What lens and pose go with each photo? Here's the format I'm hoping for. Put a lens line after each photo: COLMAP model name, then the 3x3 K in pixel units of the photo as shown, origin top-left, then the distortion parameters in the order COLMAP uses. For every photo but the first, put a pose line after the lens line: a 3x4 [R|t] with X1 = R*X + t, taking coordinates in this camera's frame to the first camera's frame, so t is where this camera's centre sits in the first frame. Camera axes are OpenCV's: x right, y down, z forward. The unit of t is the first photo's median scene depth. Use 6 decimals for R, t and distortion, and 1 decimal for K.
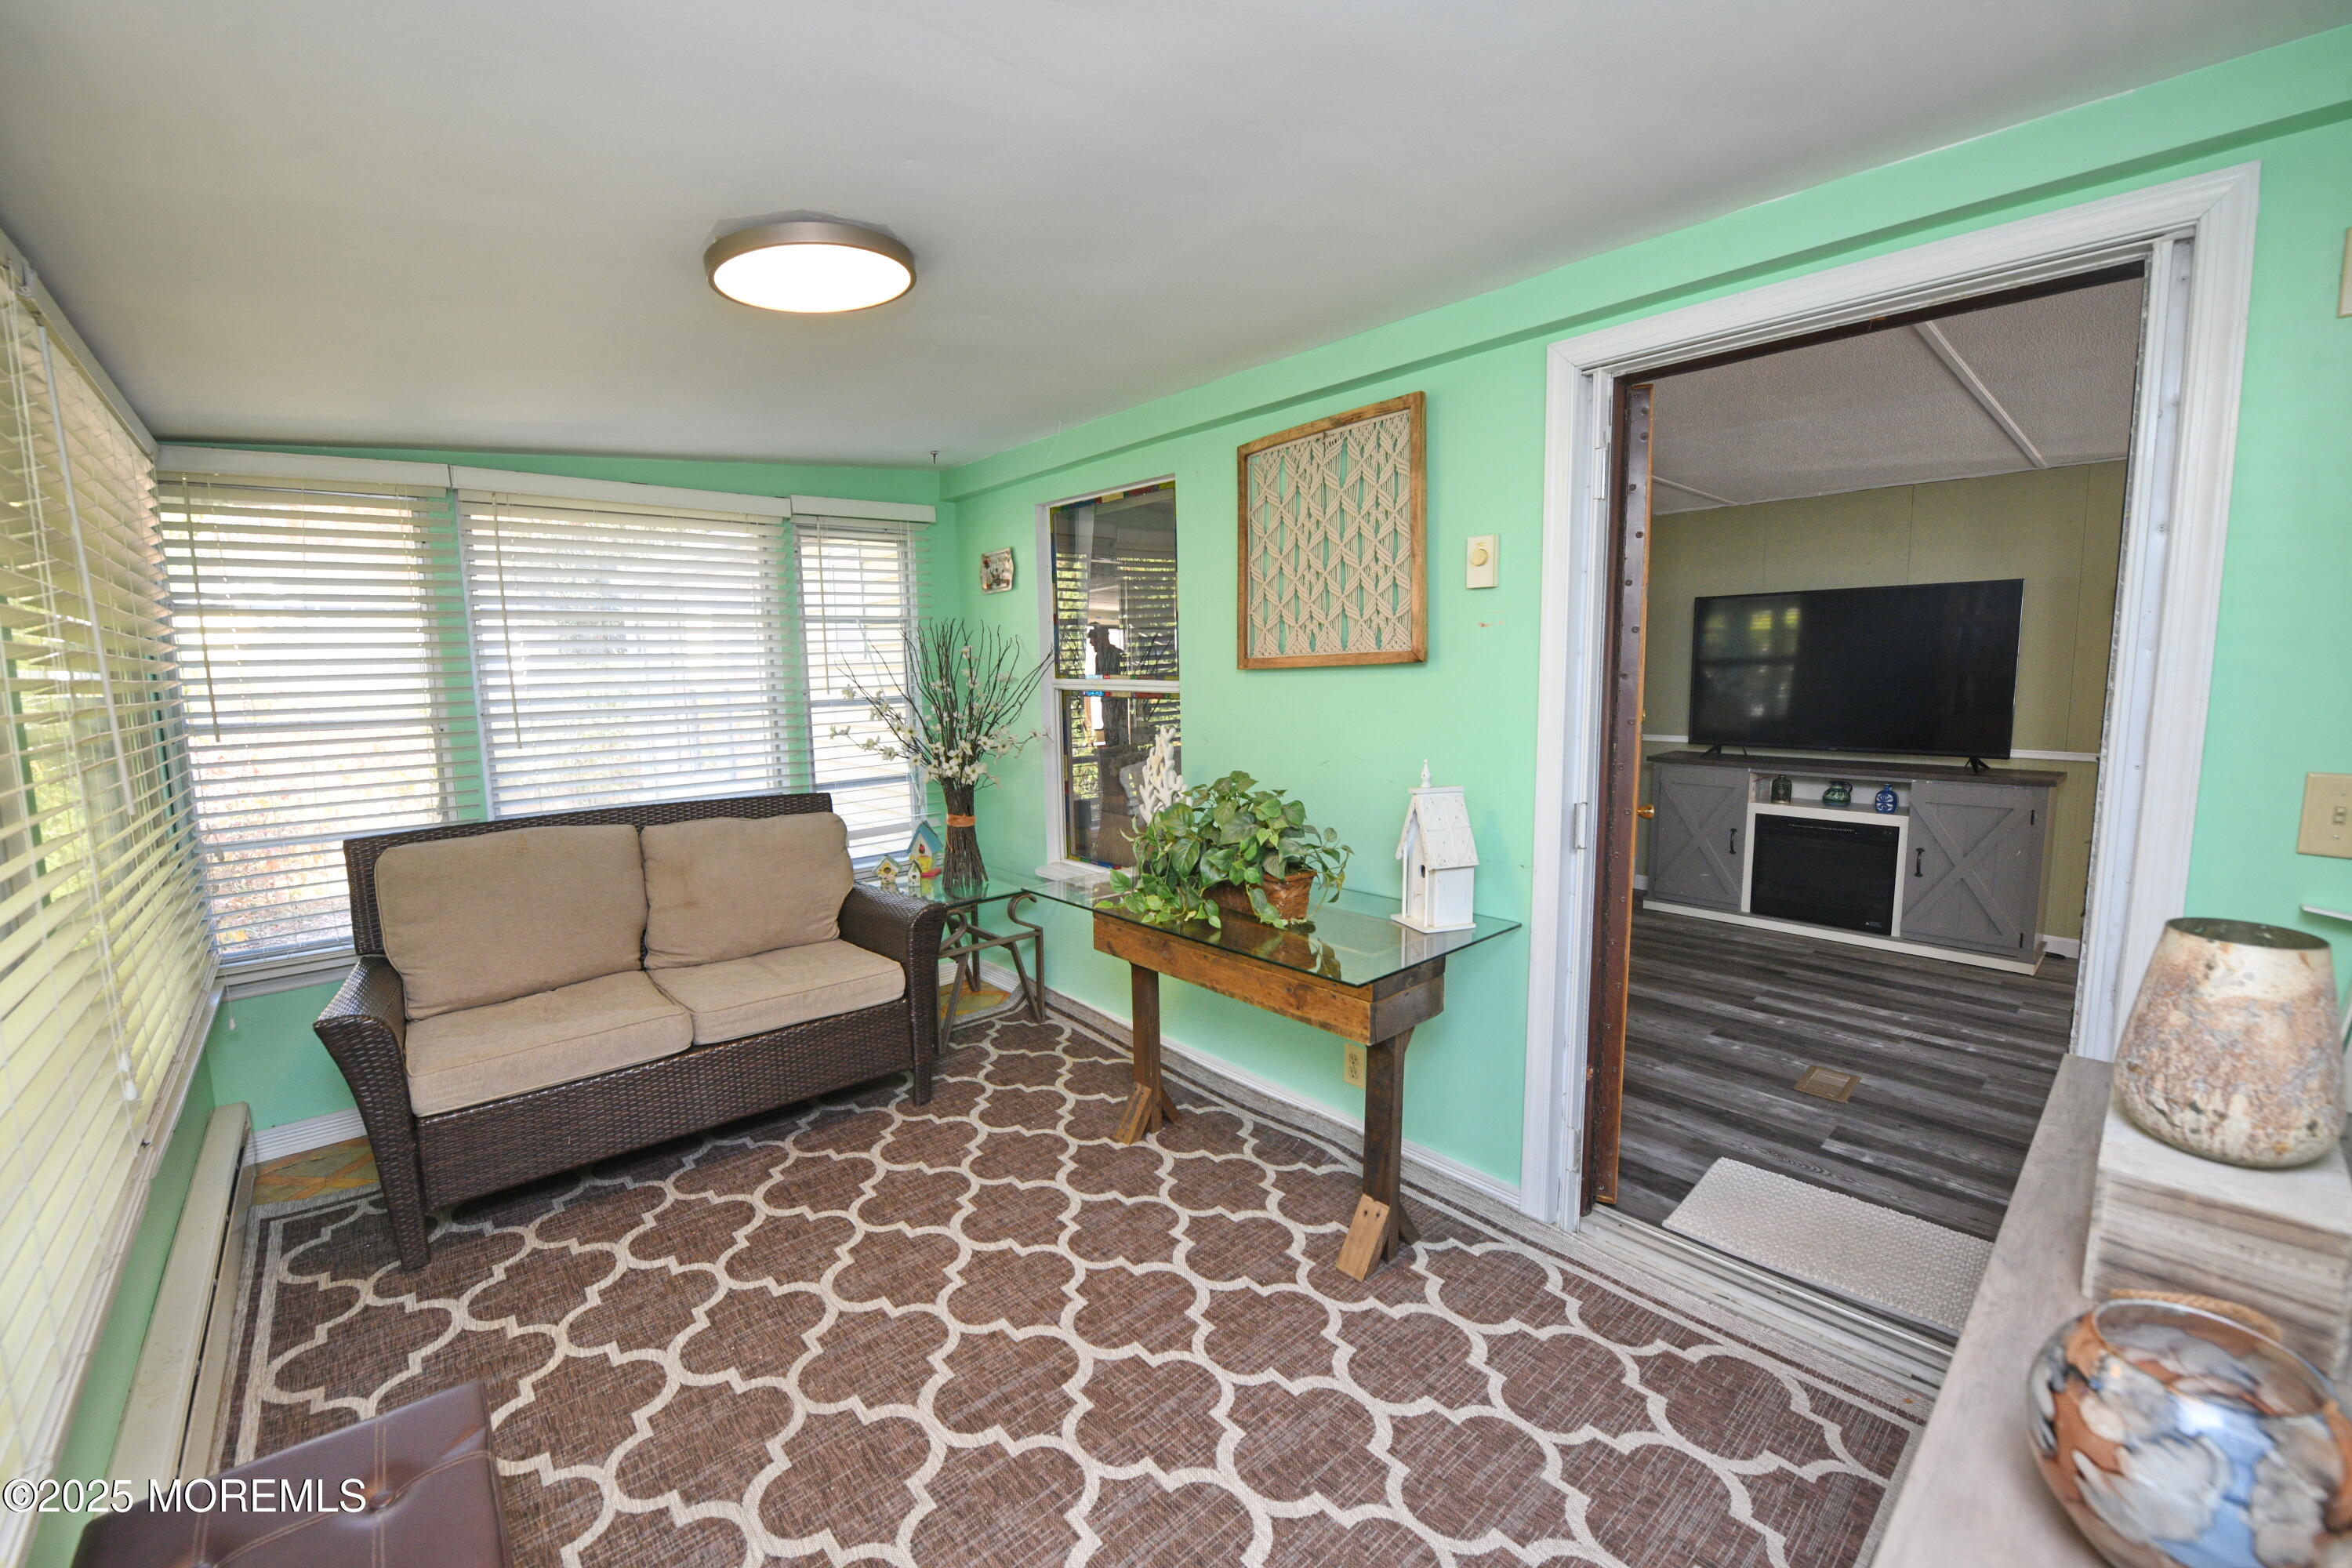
lens RADIAL K [[941.7, 0, 1185.3], [0, 941.7, 776.3], [0, 0, 1]] dist [-0.015574, -0.002360]
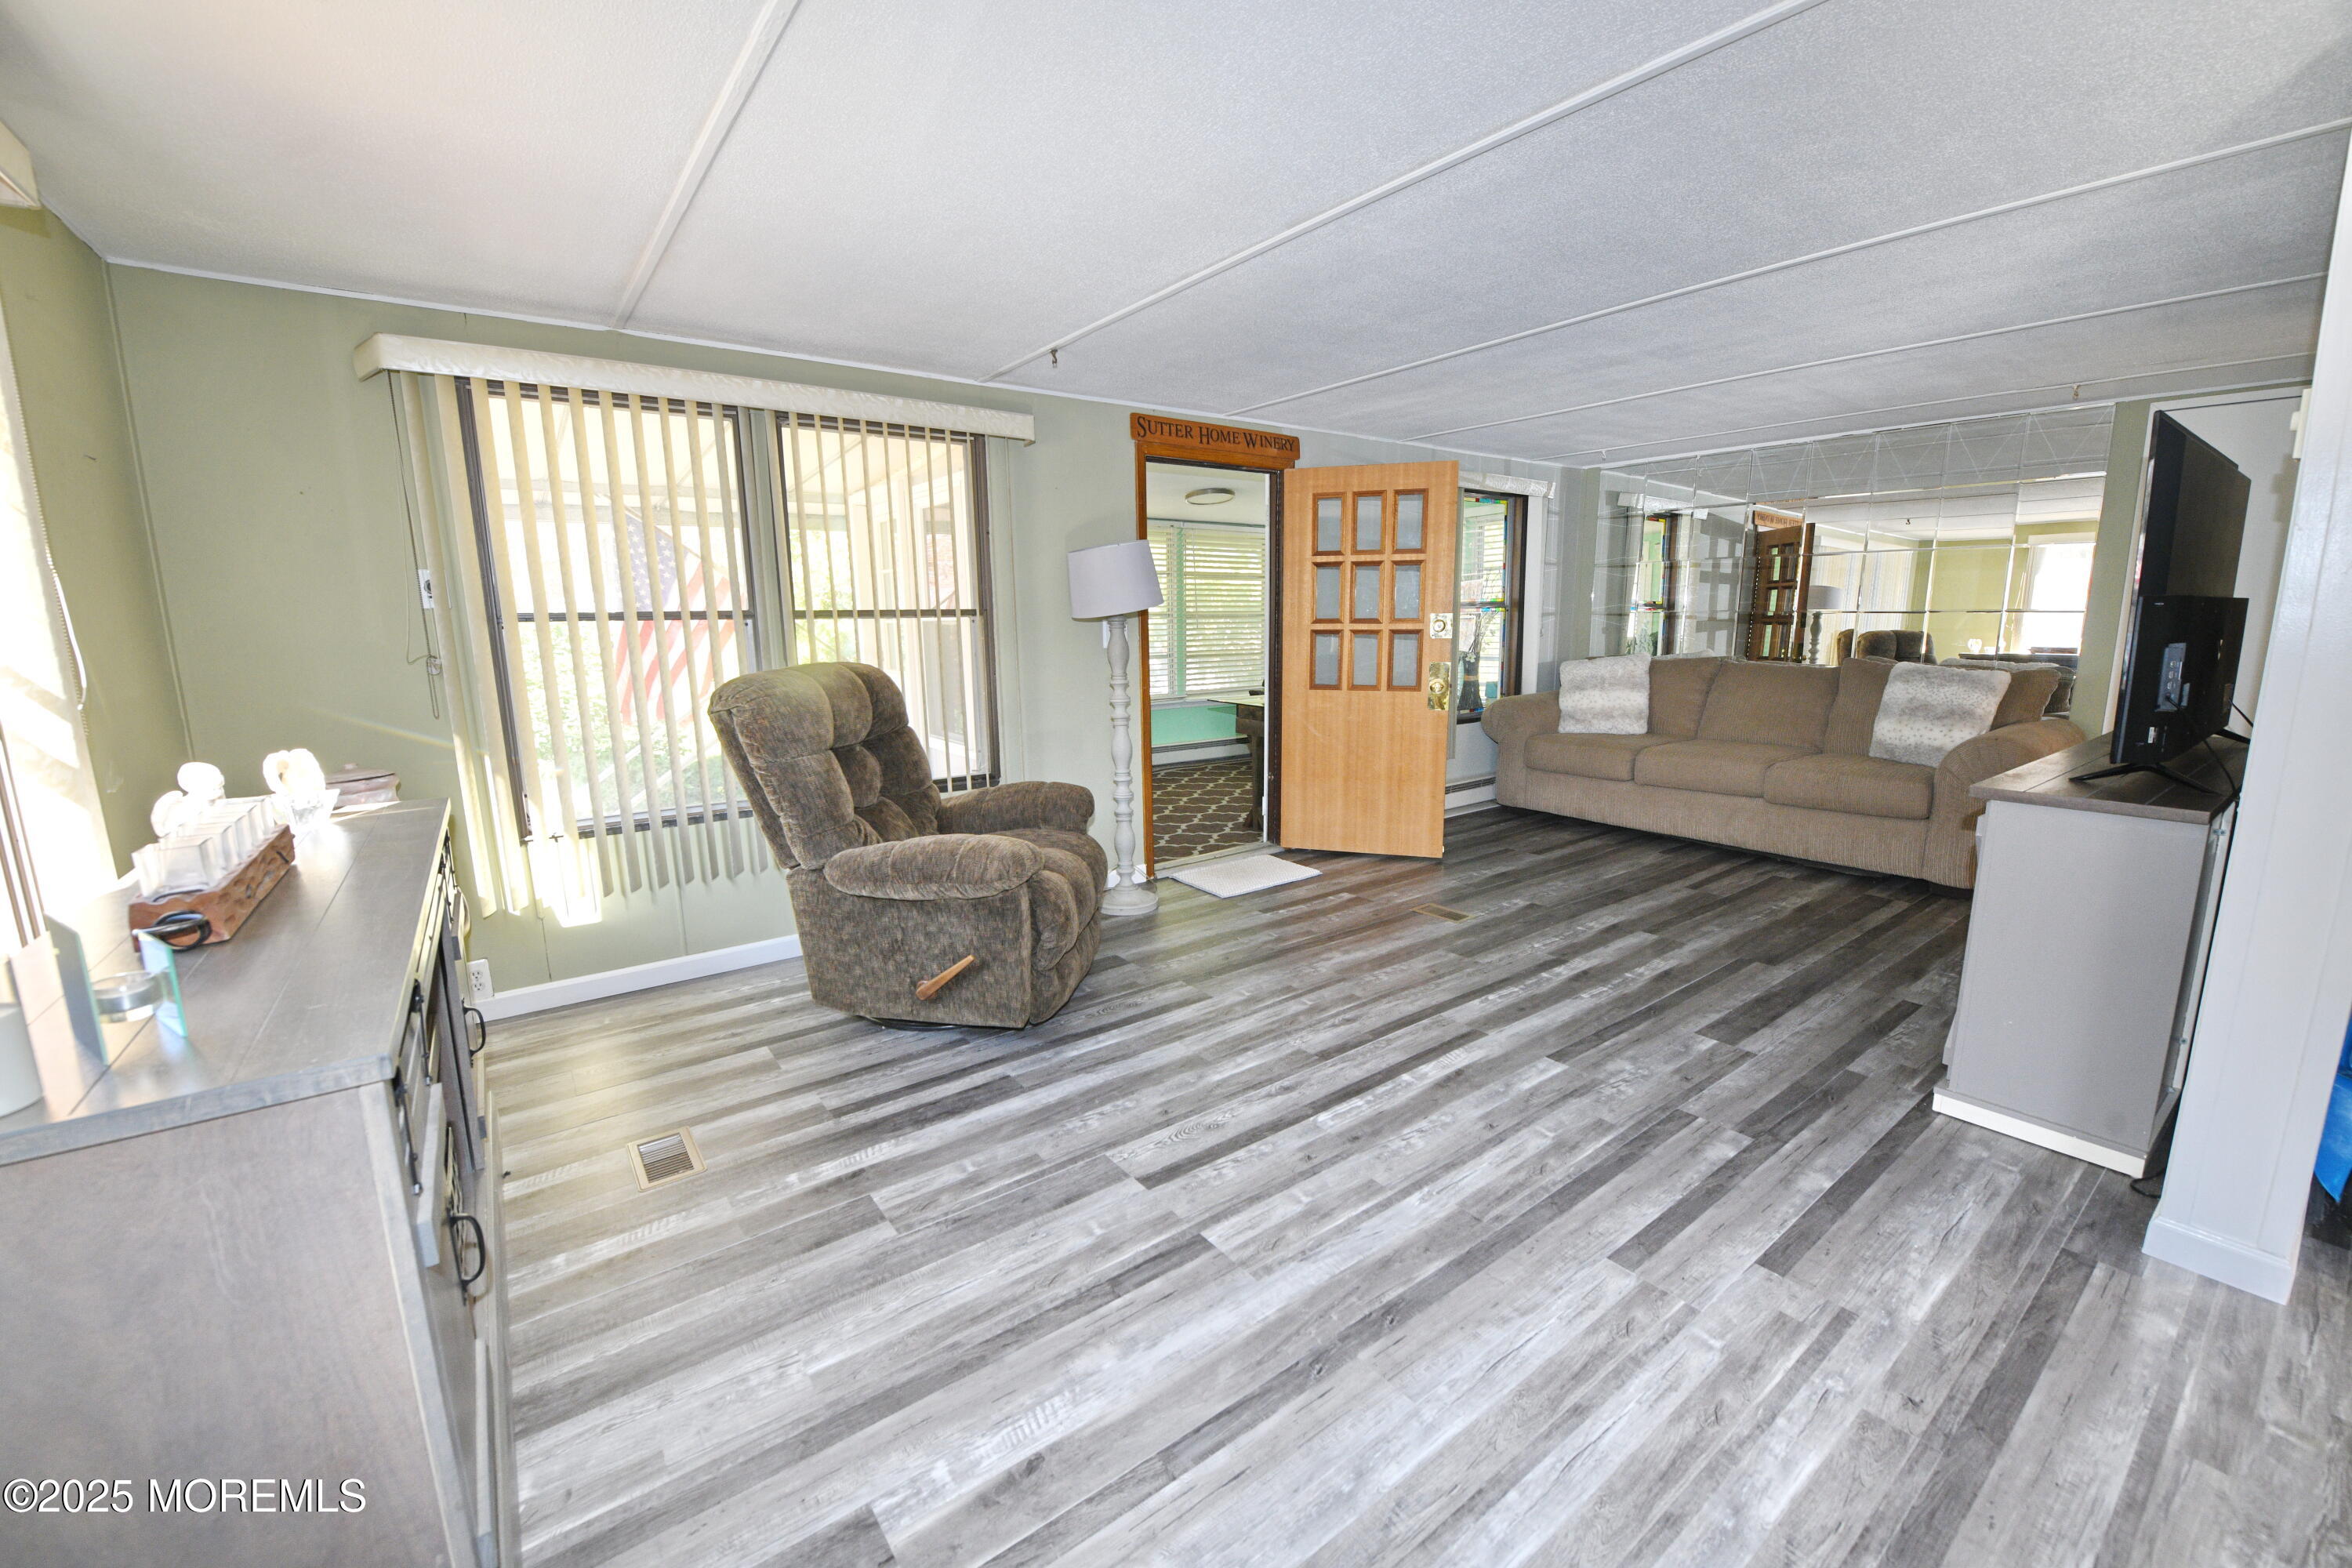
lens RADIAL K [[941.7, 0, 1191.1], [0, 941.7, 783.9], [0, 0, 1]] dist [-0.015574, -0.002360]
pose [[-0.090351, 0.193983, -0.976835, 1.530519], [-0.108089, 0.973143, 0.203248, -0.060831], [0.990027, 0.123948, -0.066957, 0.551956]]
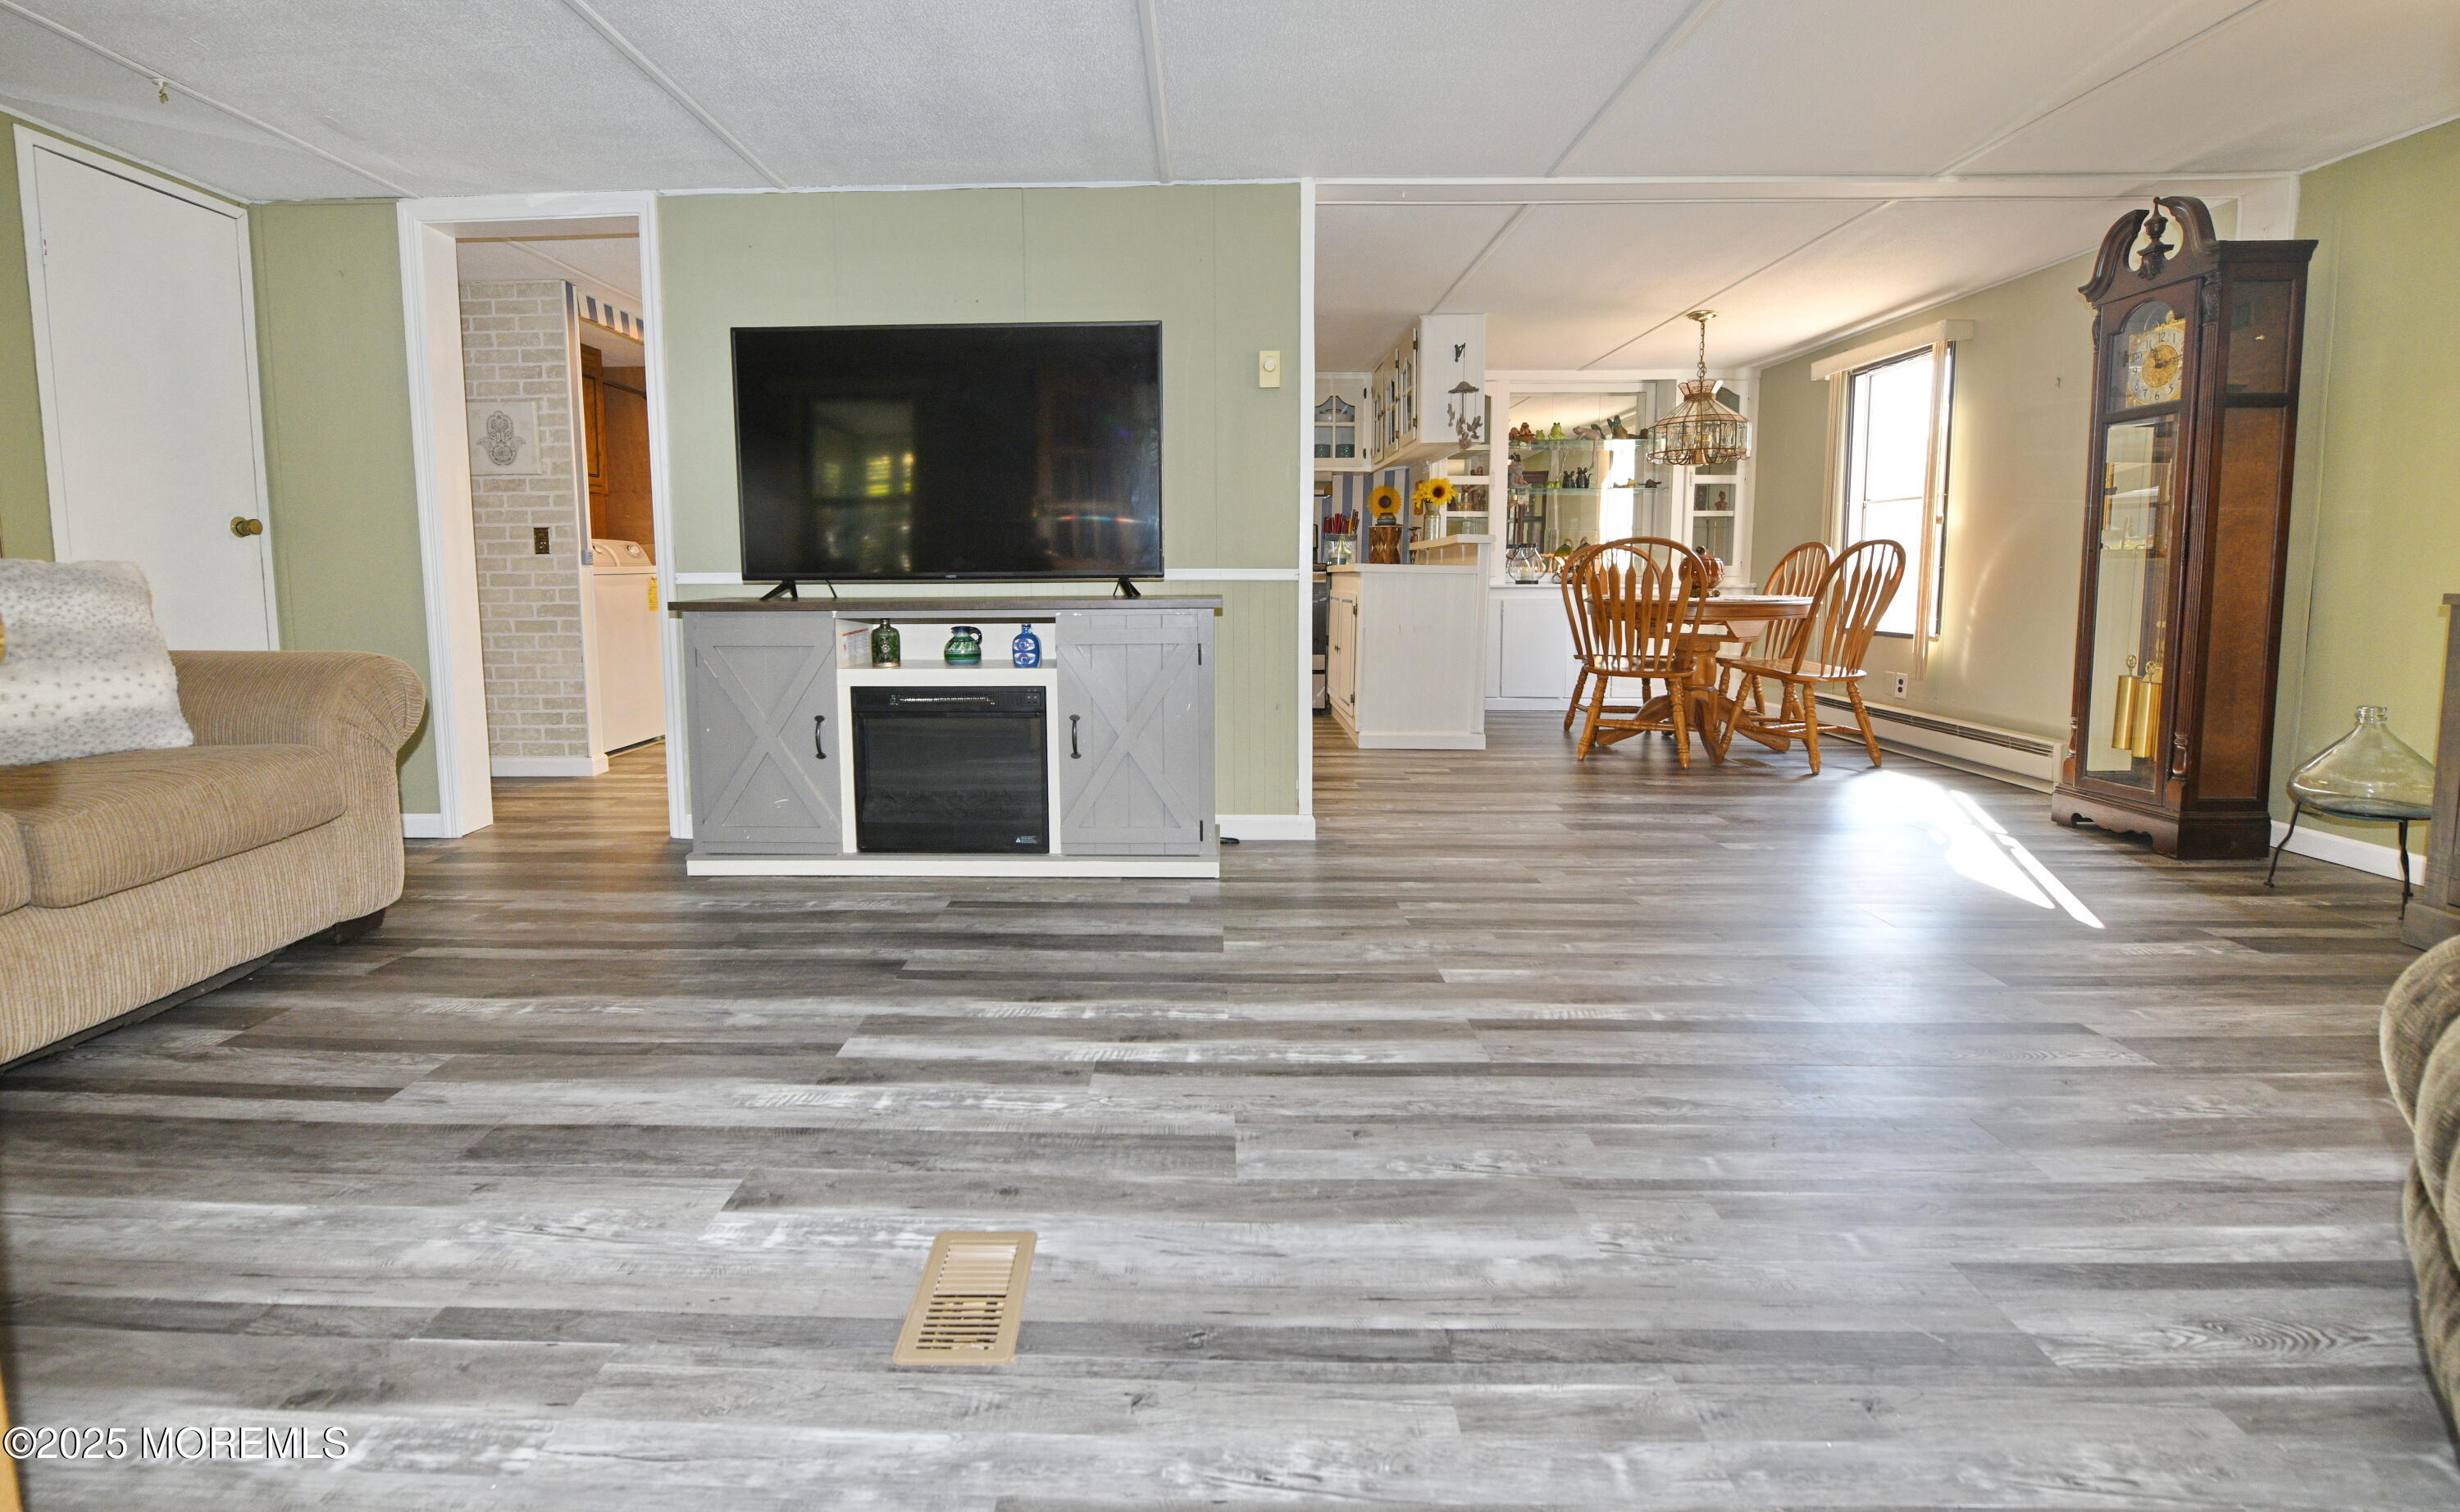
lens RADIAL K [[1033.2, 0, 1176.2], [0, 1033.2, 644.9], [0, 0, 1]] dist [-0.011999, -0.000100]
pose [[0.698599, -0.044398, 0.714134, 0.344232], [0.080429, 0.996620, -0.016719, 0.049324], [-0.710978, 0.069117, 0.699809, 0.468033]]
